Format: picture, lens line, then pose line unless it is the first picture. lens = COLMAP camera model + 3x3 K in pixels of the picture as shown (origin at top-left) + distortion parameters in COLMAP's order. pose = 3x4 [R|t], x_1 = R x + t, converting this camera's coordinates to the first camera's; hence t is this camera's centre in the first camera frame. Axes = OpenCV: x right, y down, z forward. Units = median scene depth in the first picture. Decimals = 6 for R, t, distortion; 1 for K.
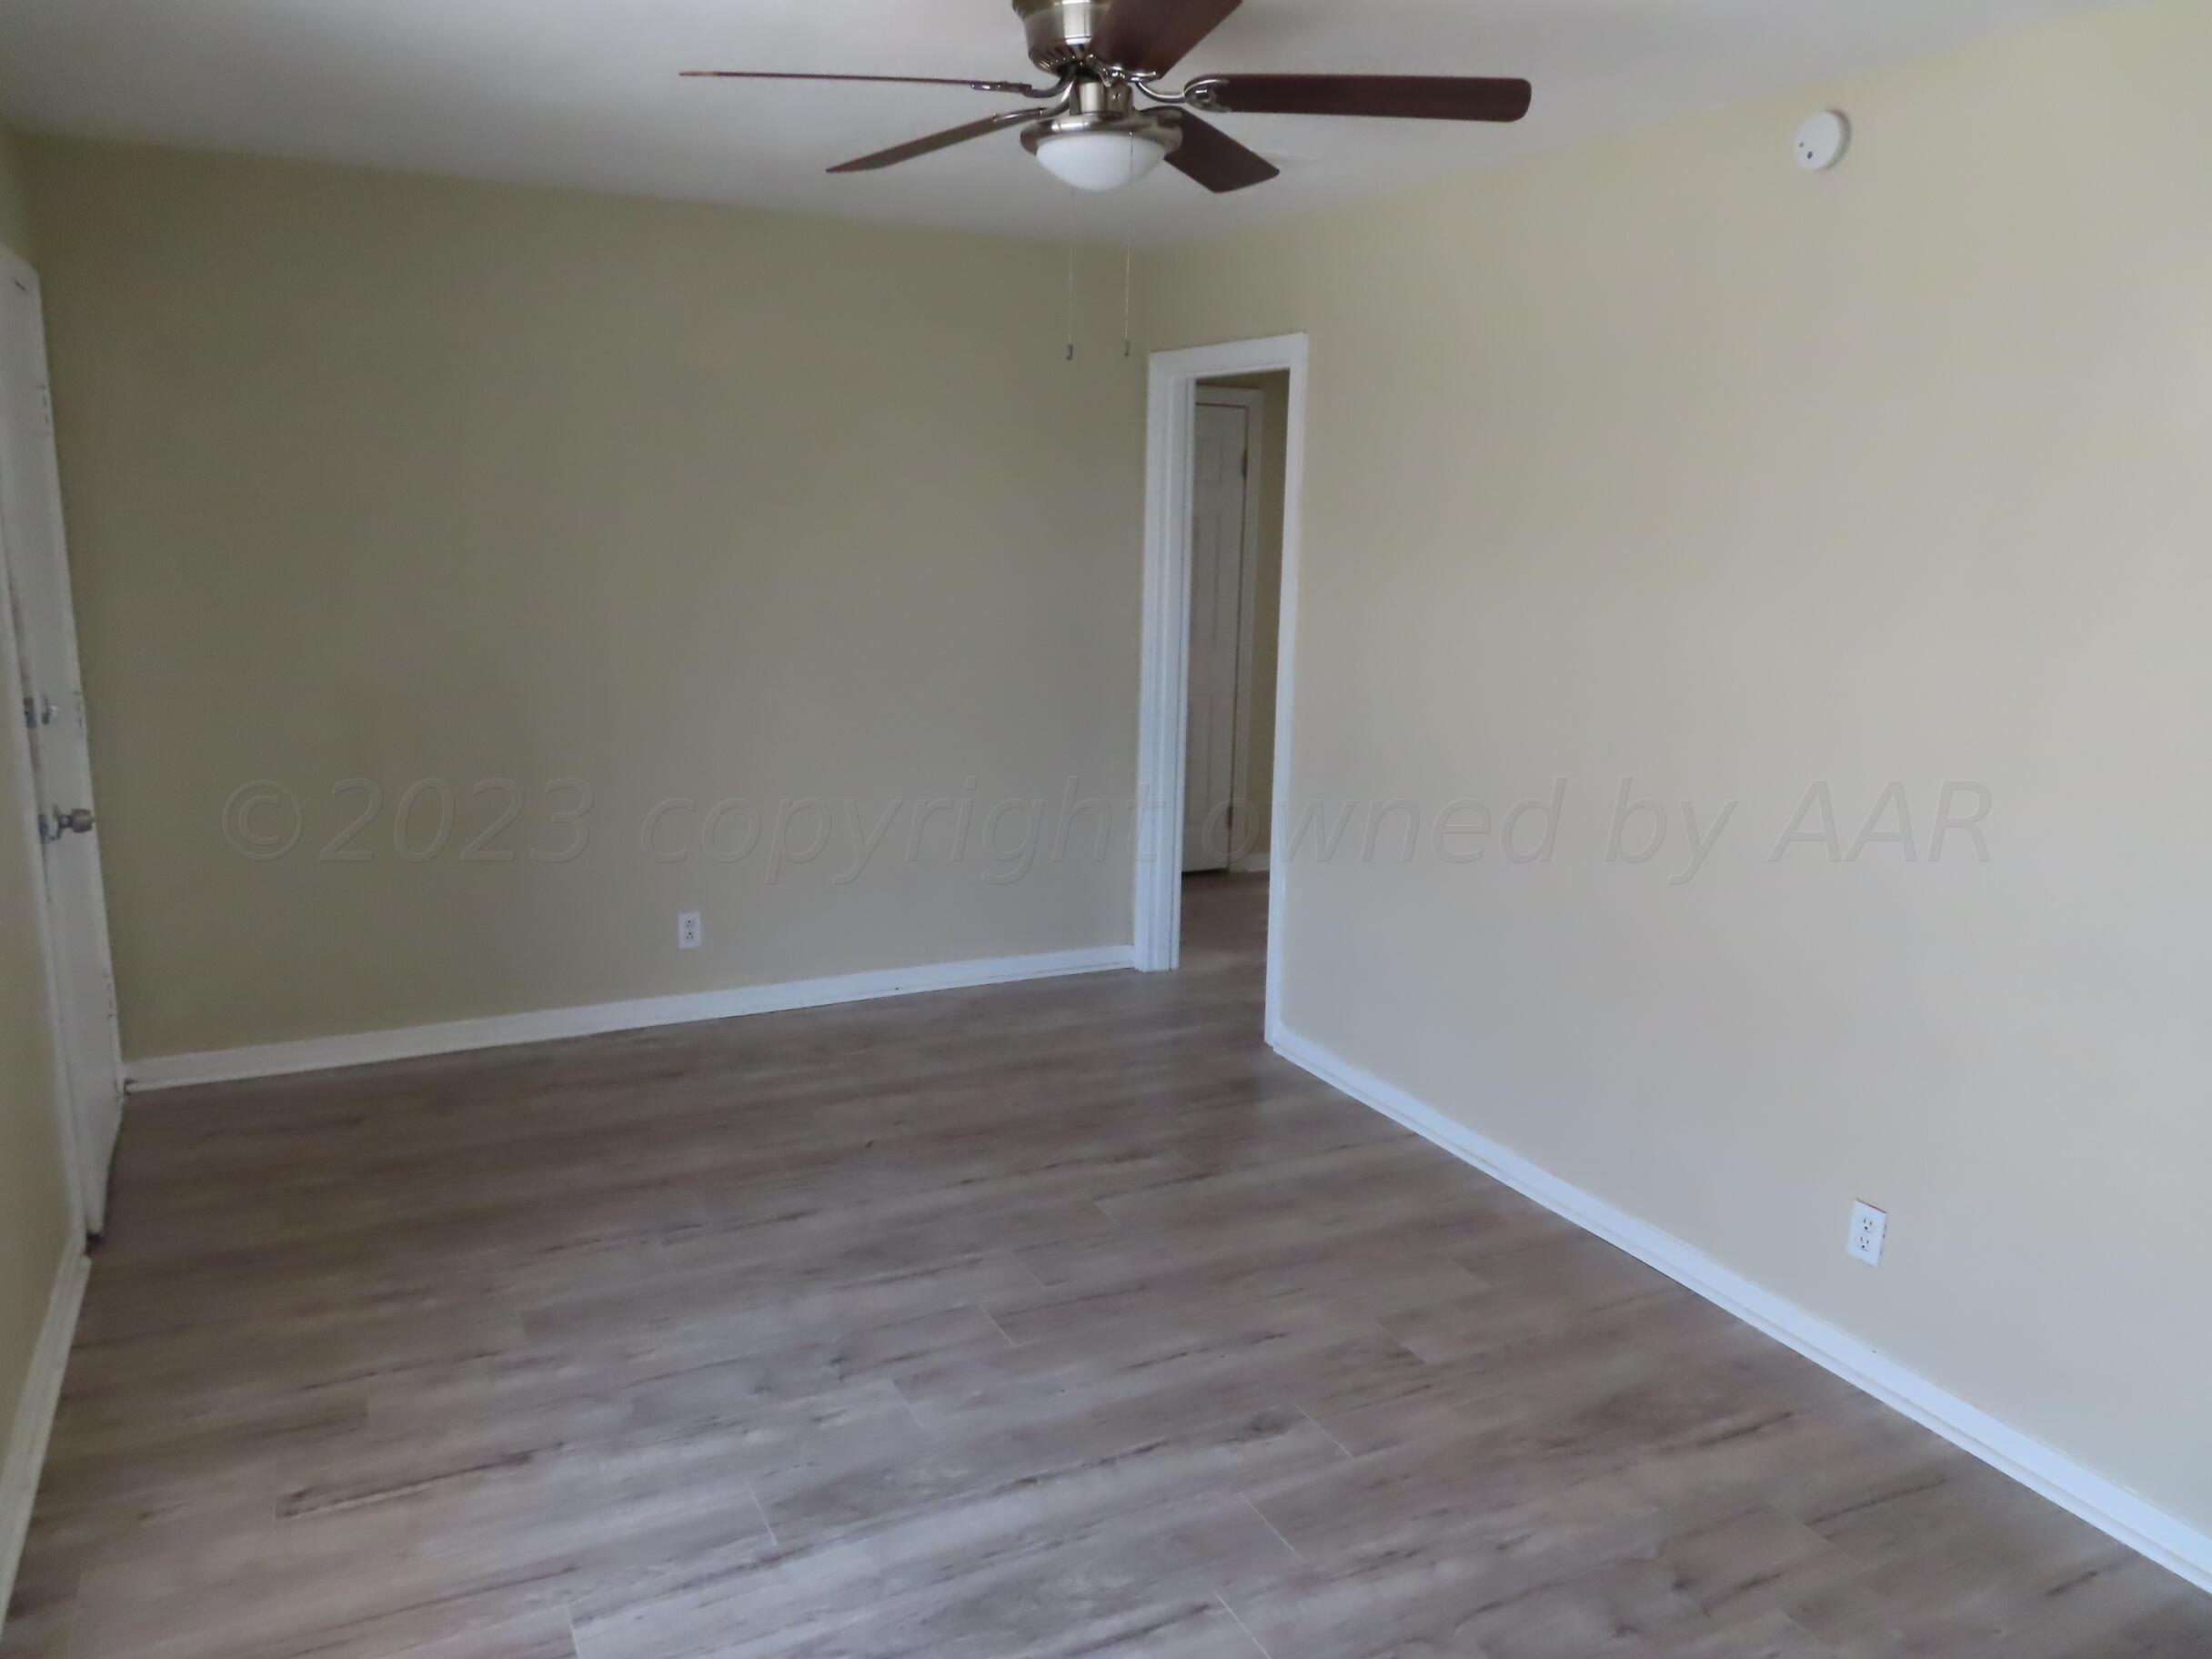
lens RADIAL K [[1593.4, 0, 1112.2], [0, 1593.4, 829.7], [0, 0, 1]] dist [-0.007791, -0.003316]
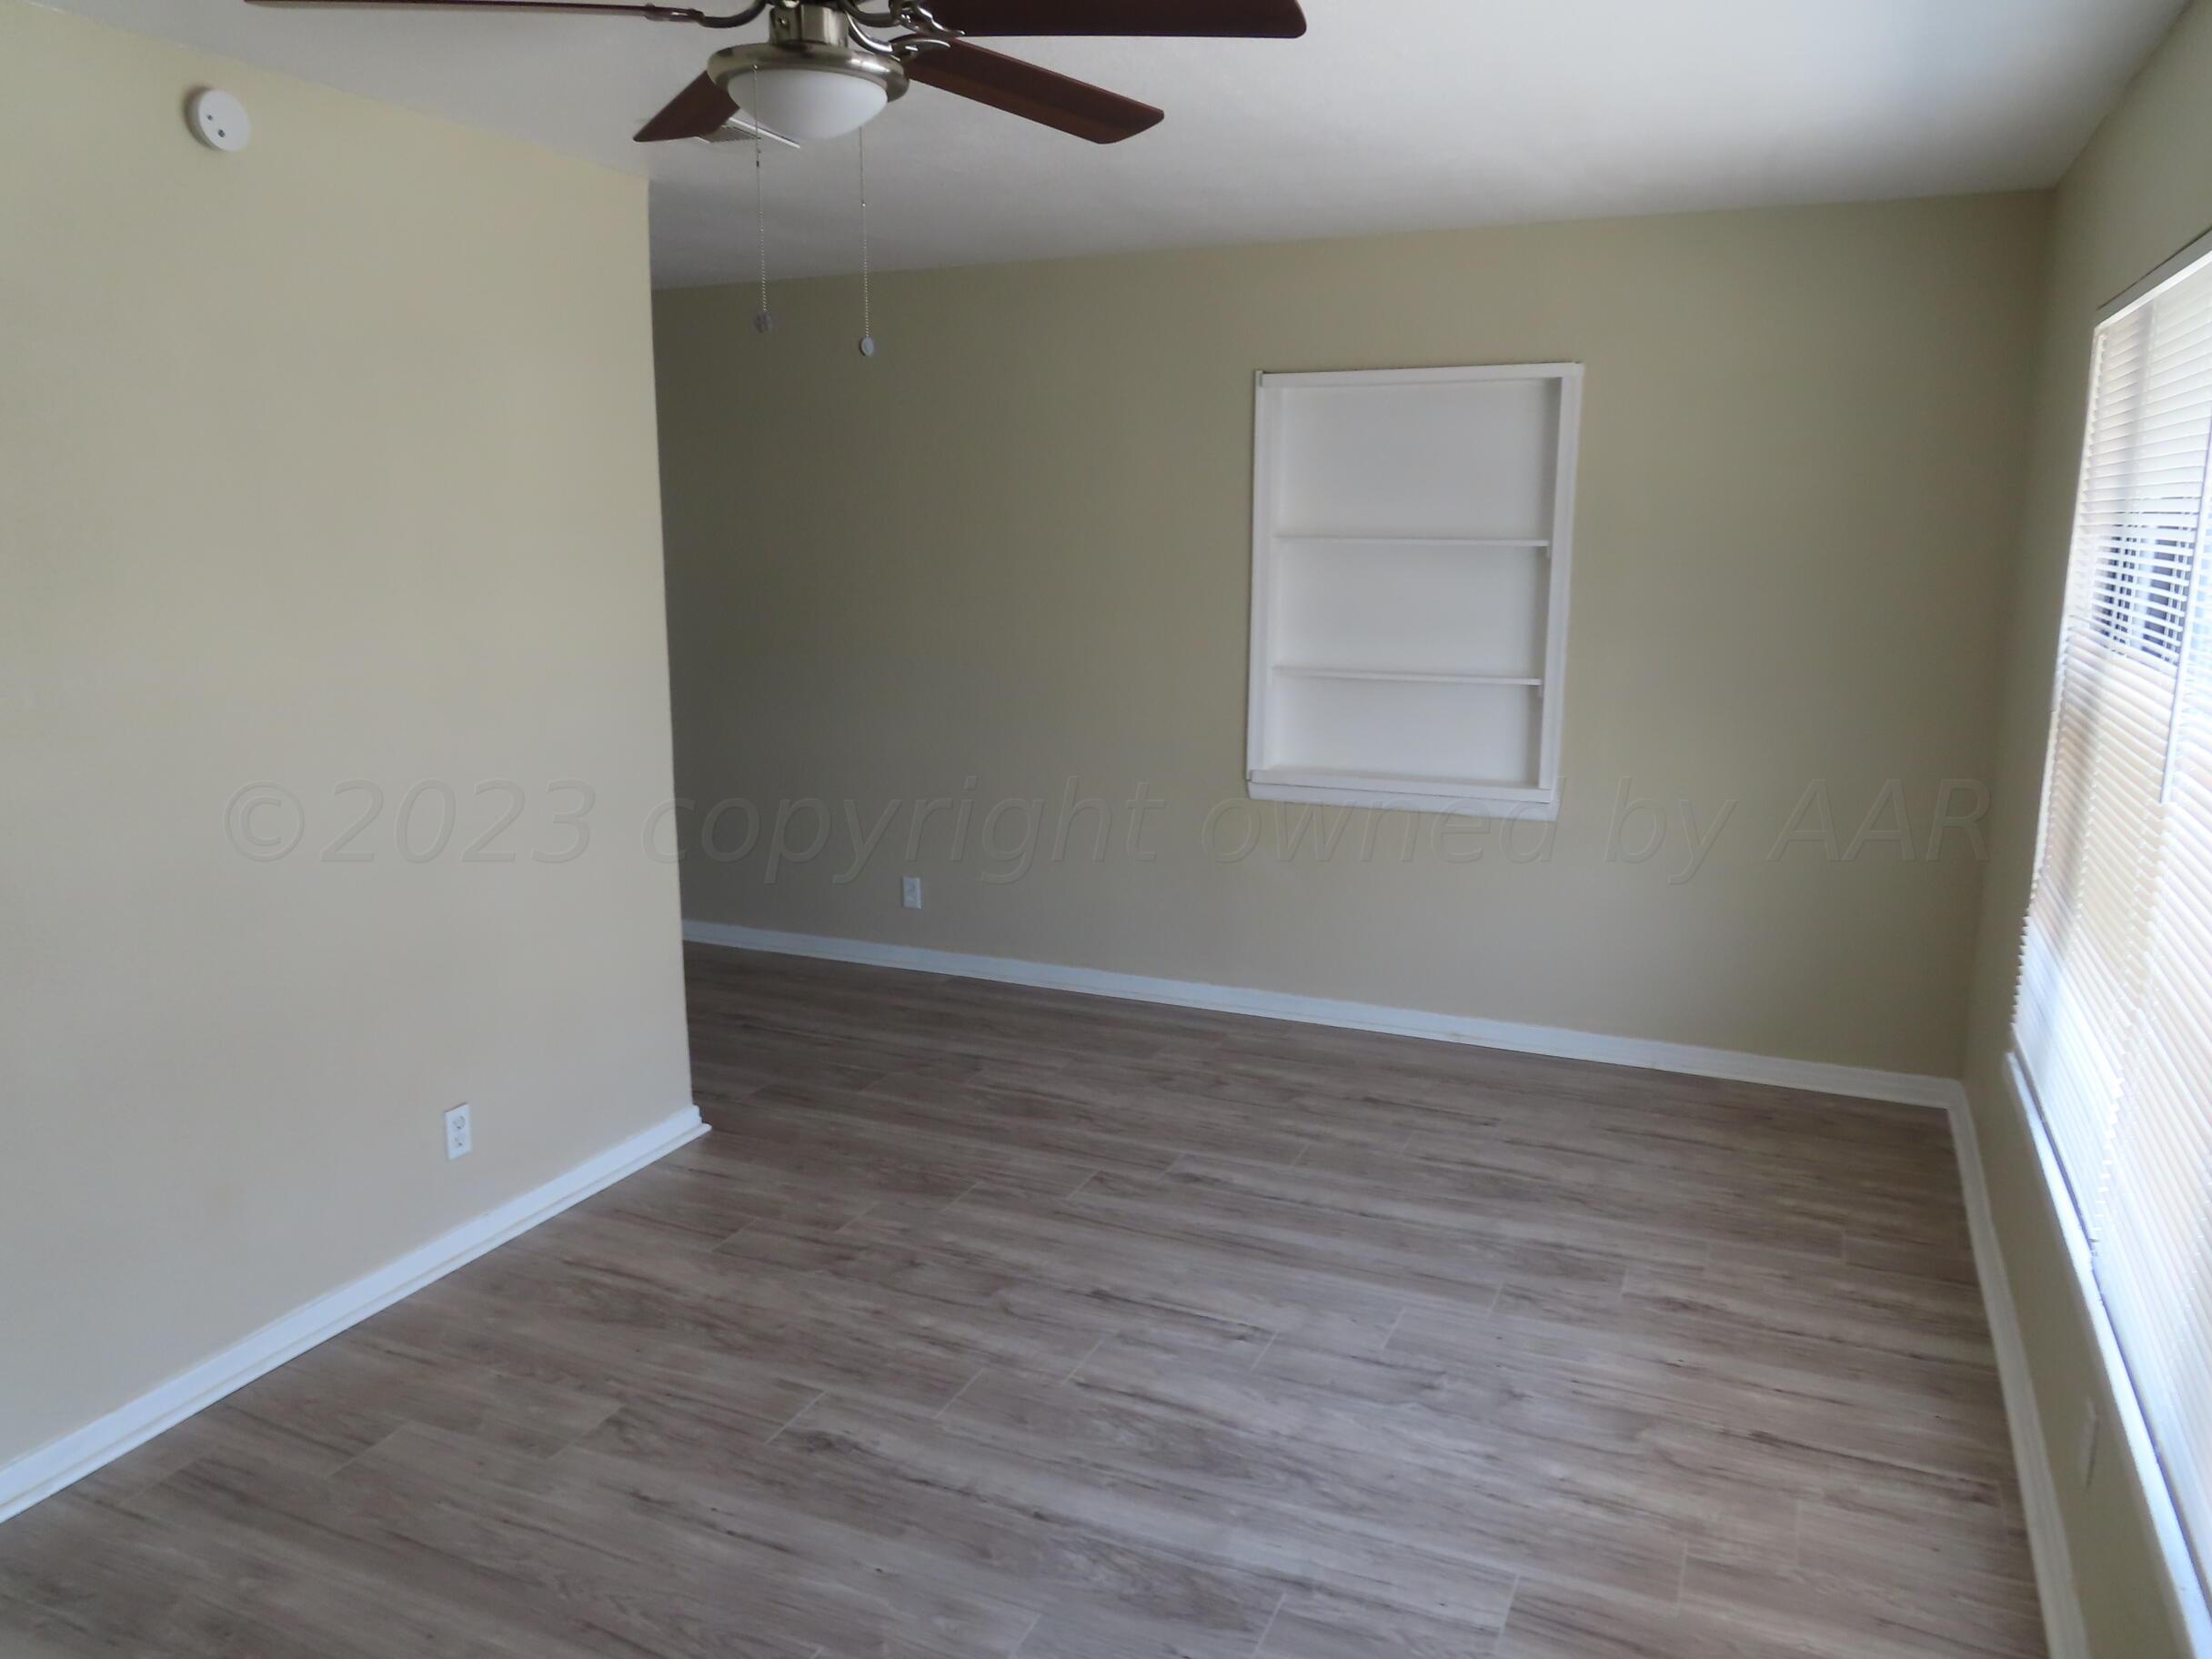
lens RADIAL K [[1593.4, 0, 1112.9], [0, 1593.4, 829.0], [0, 0, 1]] dist [-0.007791, -0.003316]
pose [[-0.629212, -0.176210, 0.756996, -0.766304], [0.145798, 0.929913, 0.337647, -0.314638], [-0.763437, 0.322820, -0.559421, 1.414143]]
